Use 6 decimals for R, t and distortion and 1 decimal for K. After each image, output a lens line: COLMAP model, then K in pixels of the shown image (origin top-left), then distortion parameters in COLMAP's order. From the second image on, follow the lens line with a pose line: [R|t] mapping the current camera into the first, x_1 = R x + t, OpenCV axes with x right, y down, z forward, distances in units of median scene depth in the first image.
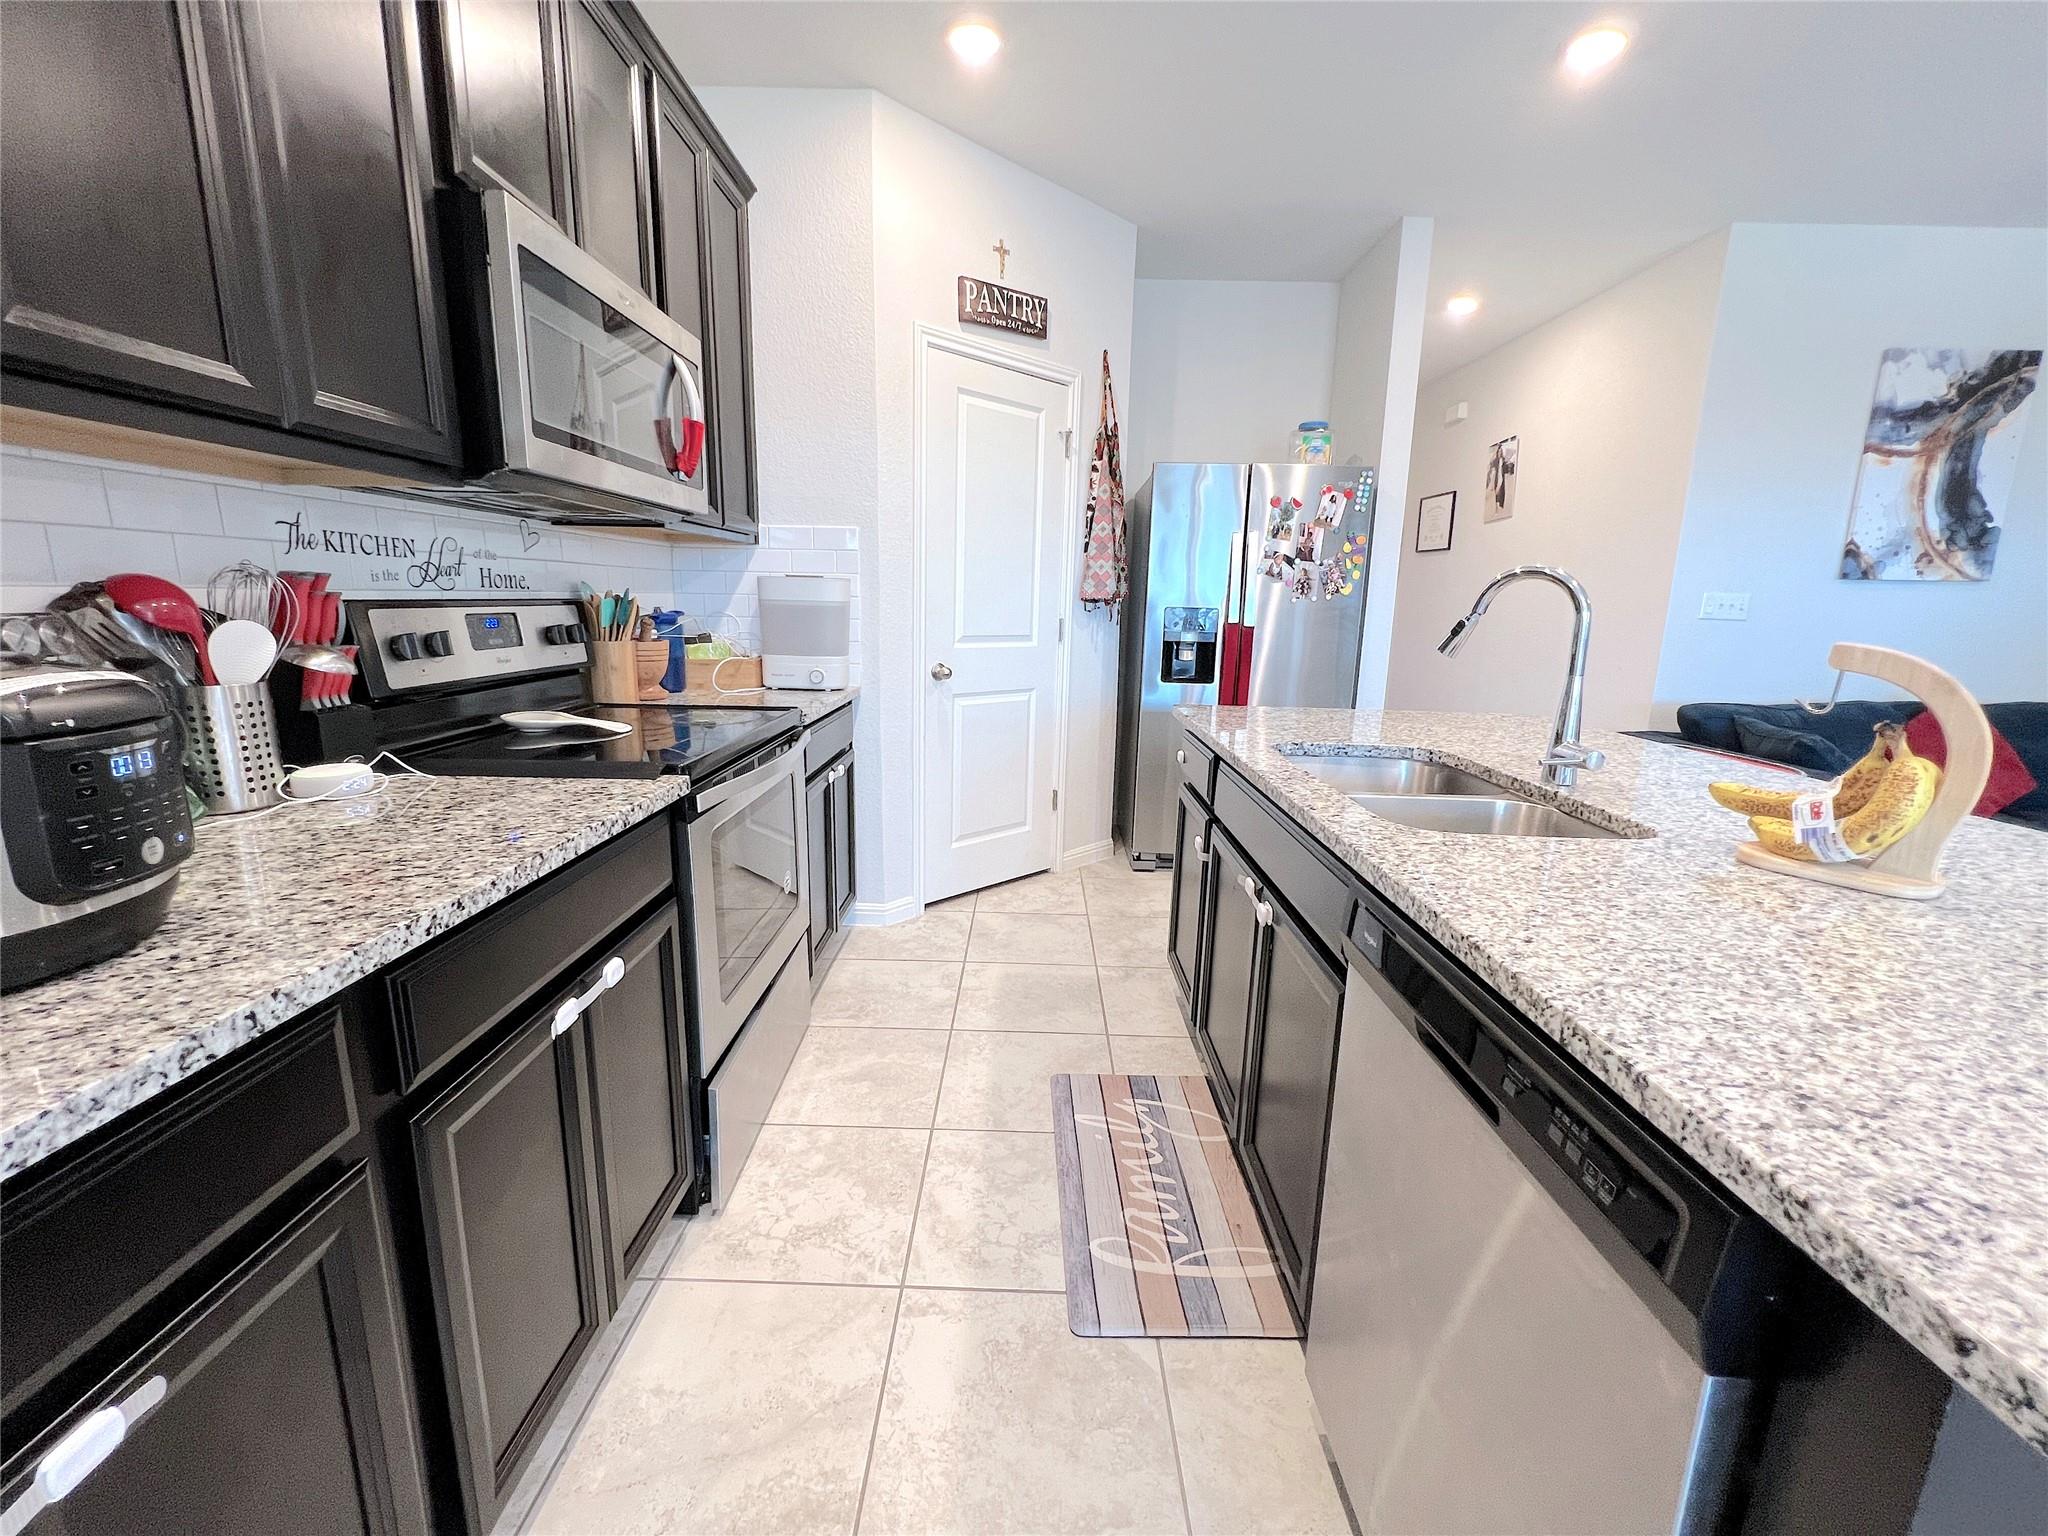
lens RADIAL K [[819.7, 0, 1015.2], [0, 819.7, 756.8], [0, 0, 1]] dist [-0.001869, 0.000543]
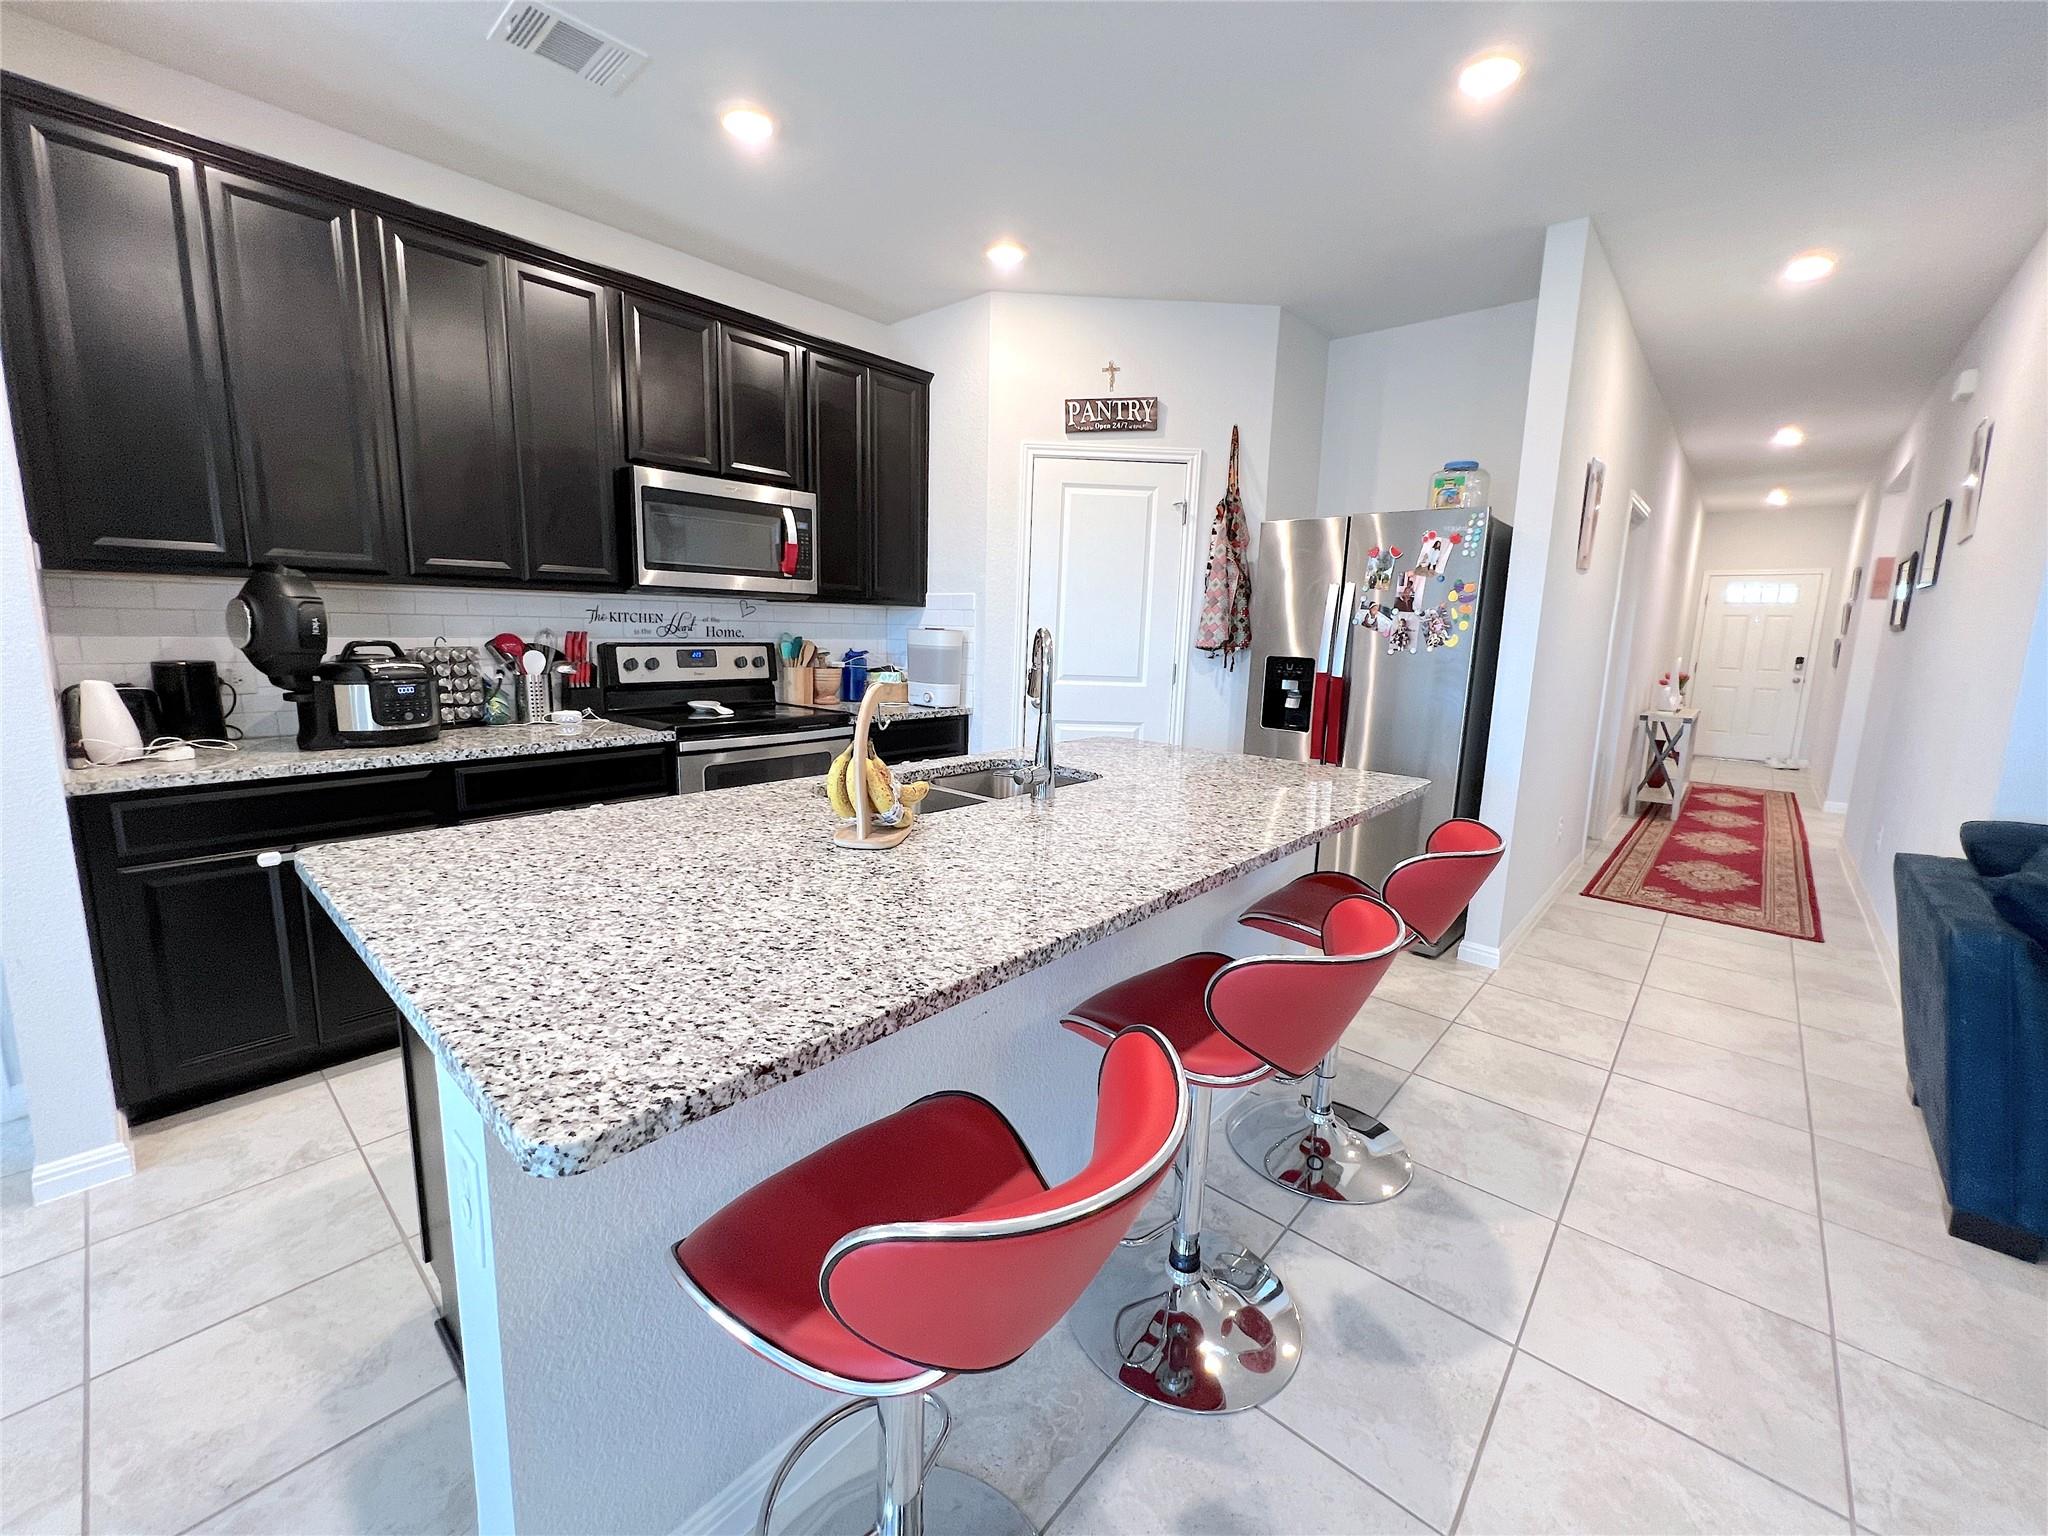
lens RADIAL K [[819.7, 0, 1015.2], [0, 819.7, 756.8], [0, 0, 1]] dist [-0.001869, 0.000543]
pose [[0.759616, 0.101539, -0.642397, 0.646315], [-0.133409, 0.991060, -0.001103, -0.010759], [0.636542, 0.086540, 0.766371, 0.000618]]
